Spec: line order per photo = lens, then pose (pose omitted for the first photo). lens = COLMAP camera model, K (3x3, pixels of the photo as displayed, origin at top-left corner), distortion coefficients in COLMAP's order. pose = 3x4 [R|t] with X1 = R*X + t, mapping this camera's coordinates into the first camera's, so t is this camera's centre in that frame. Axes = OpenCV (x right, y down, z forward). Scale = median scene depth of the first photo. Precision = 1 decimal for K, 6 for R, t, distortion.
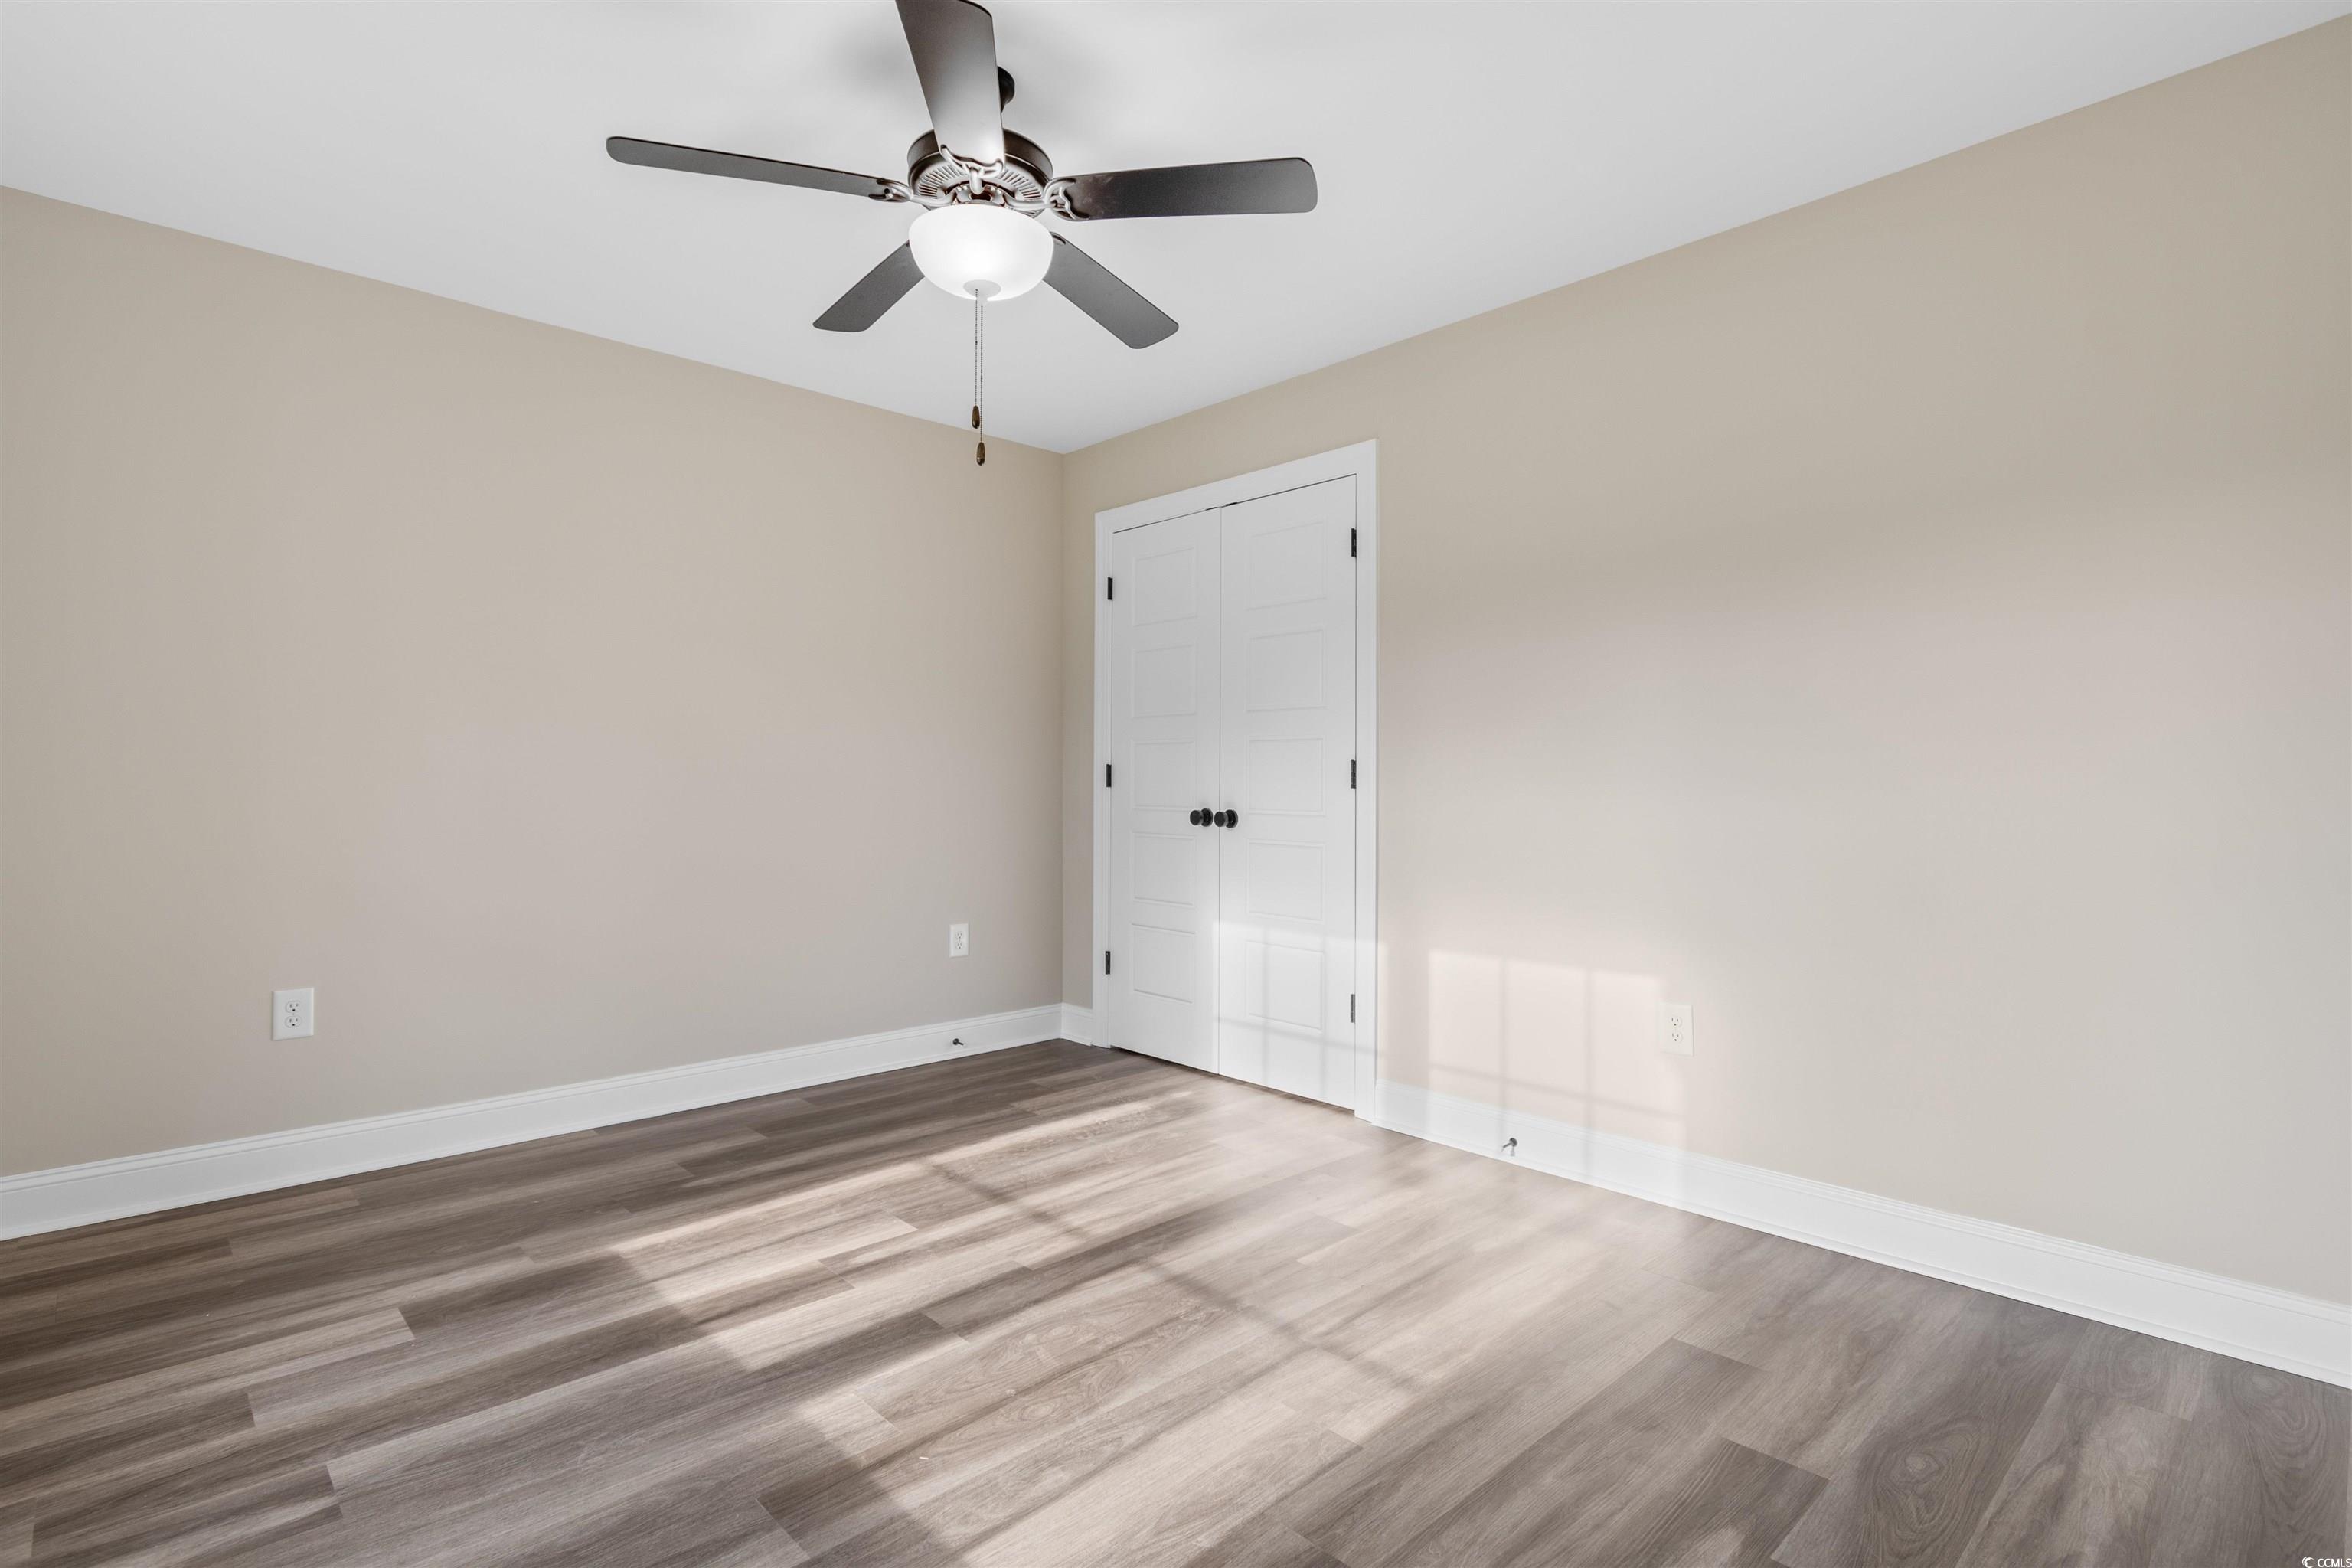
lens RADIAL K [[1124.1, 0, 1176.0], [0, 1124.1, 784.0], [0, 0, 1]] dist [-0.000476, -0.000038]
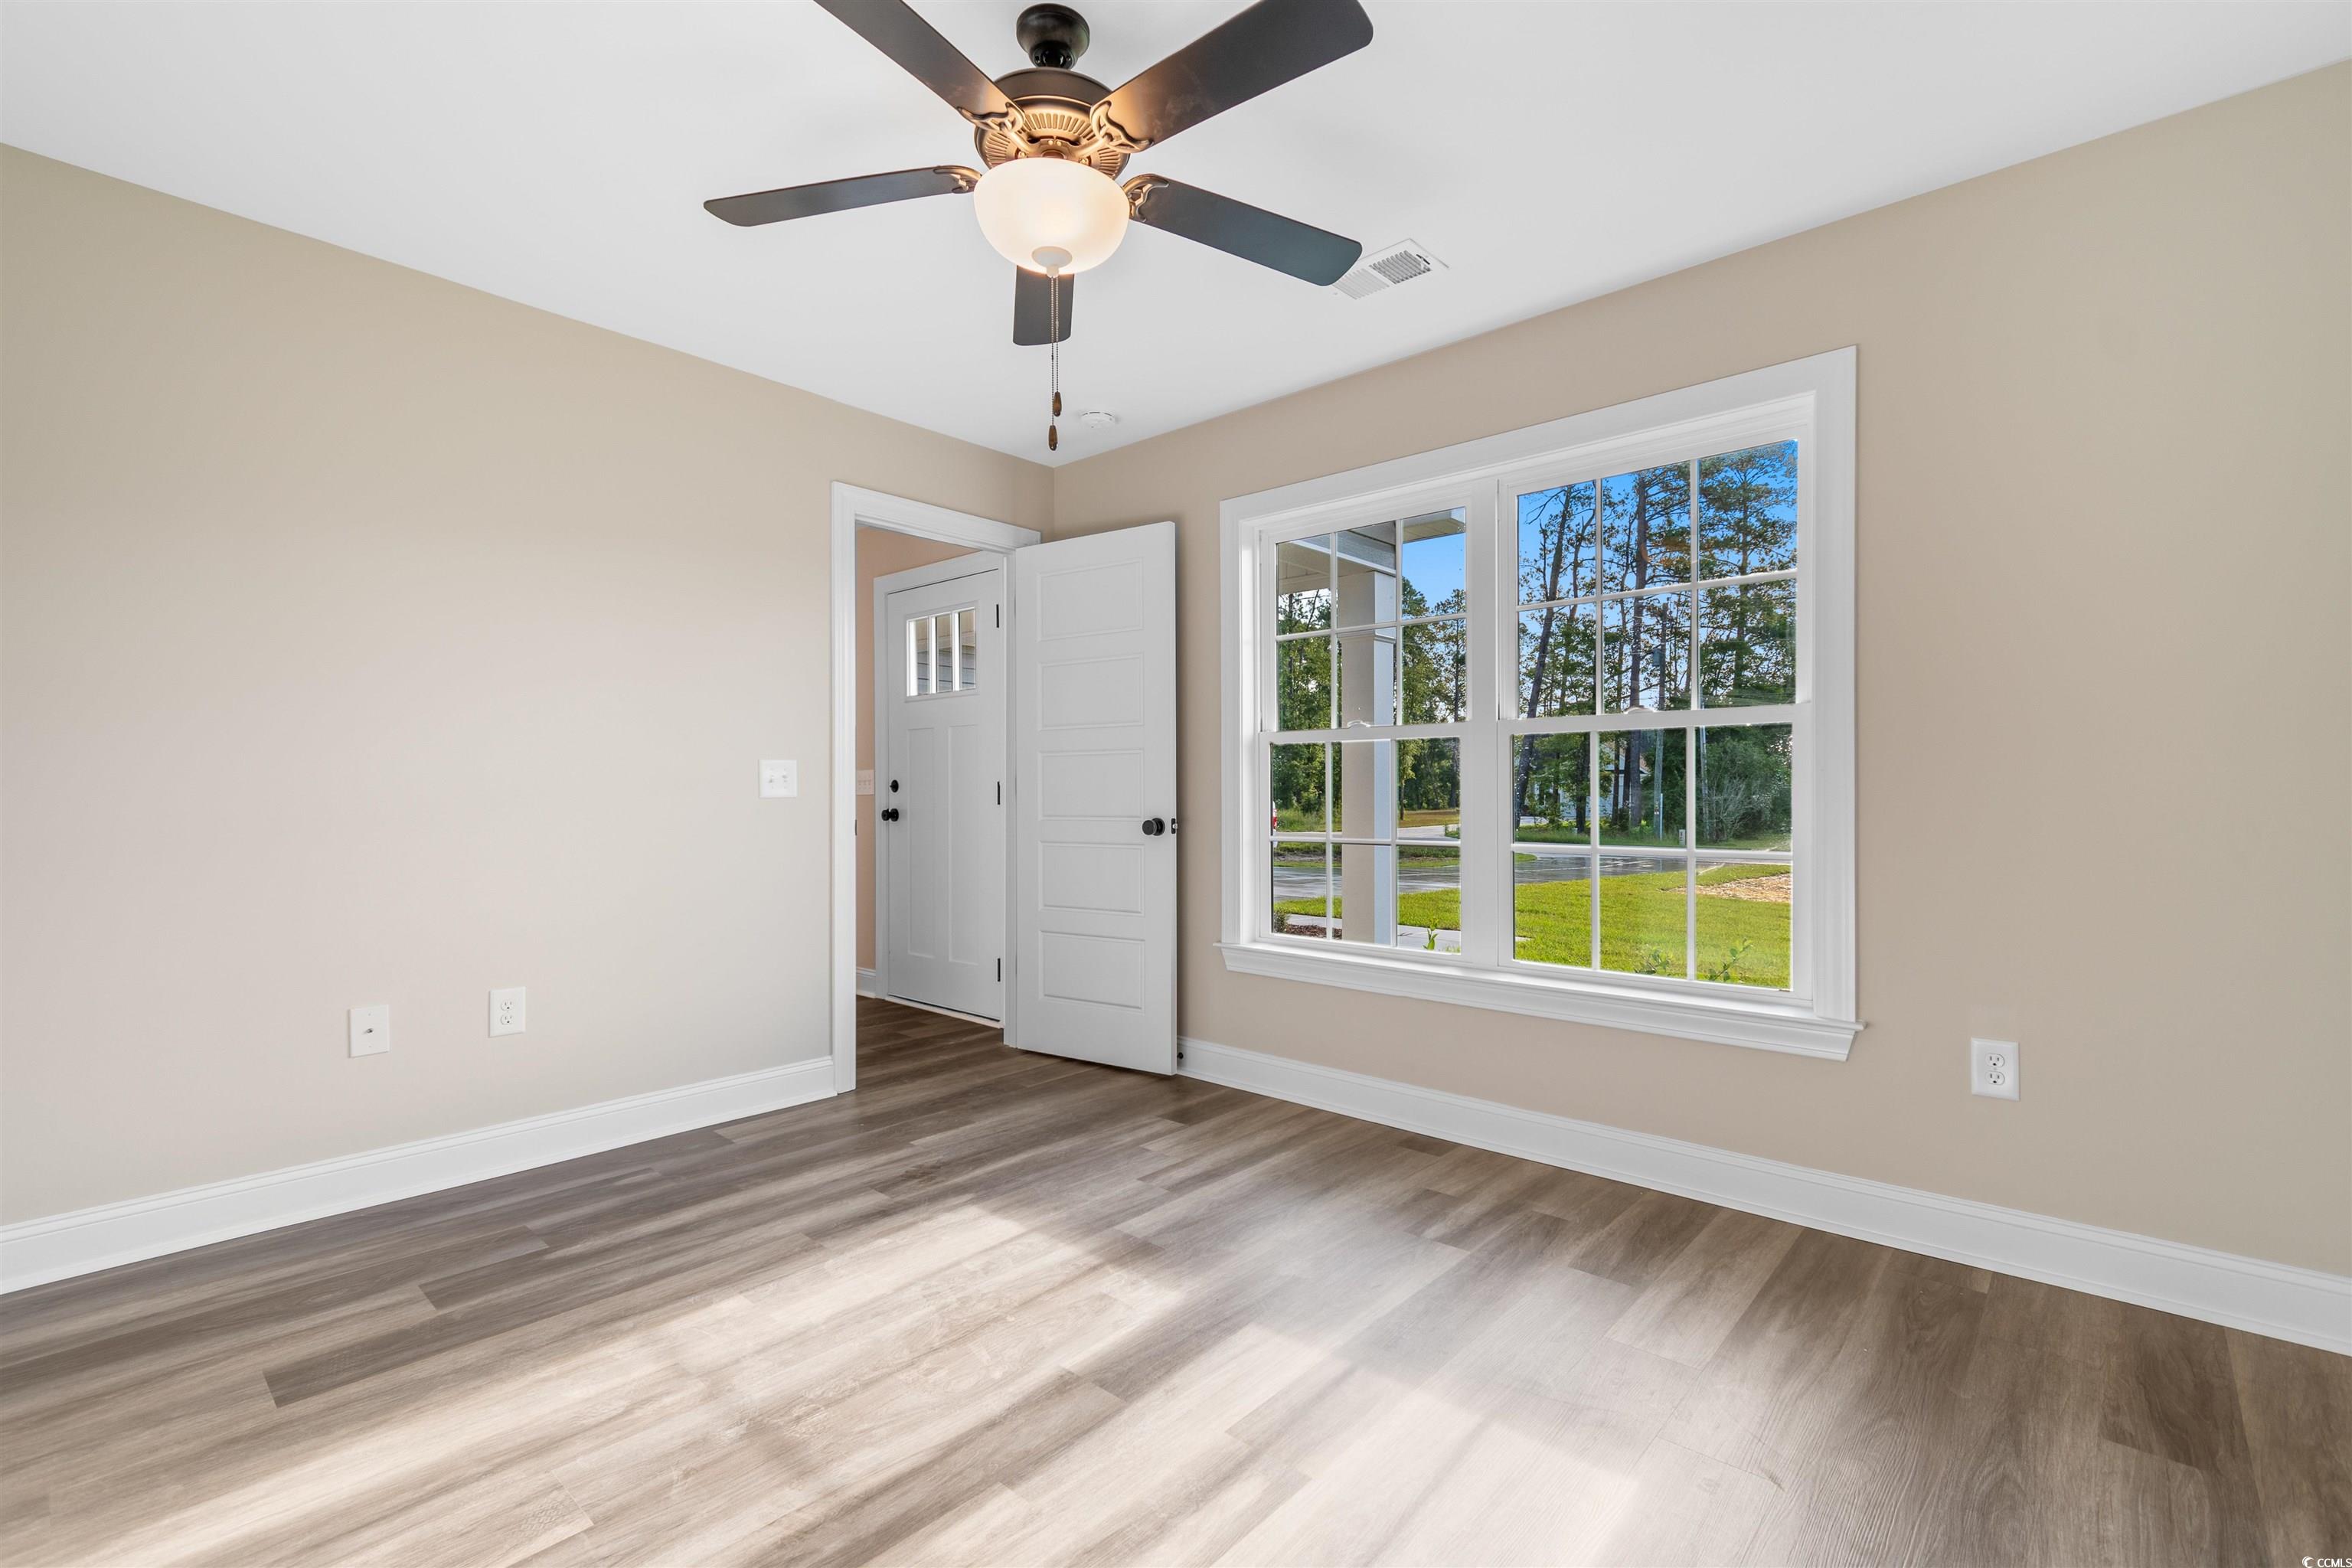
lens RADIAL K [[1029.6, 0, 1183.7], [0, 1029.6, 788.5], [0, 0, 1]] dist [-0.000387, -0.000018]
pose [[-0.996438, -0.001526, -0.084317, -0.219707], [-0.001582, 0.999999, 0.000601, -0.006807], [0.084316, 0.000732, -0.996439, 1.941594]]
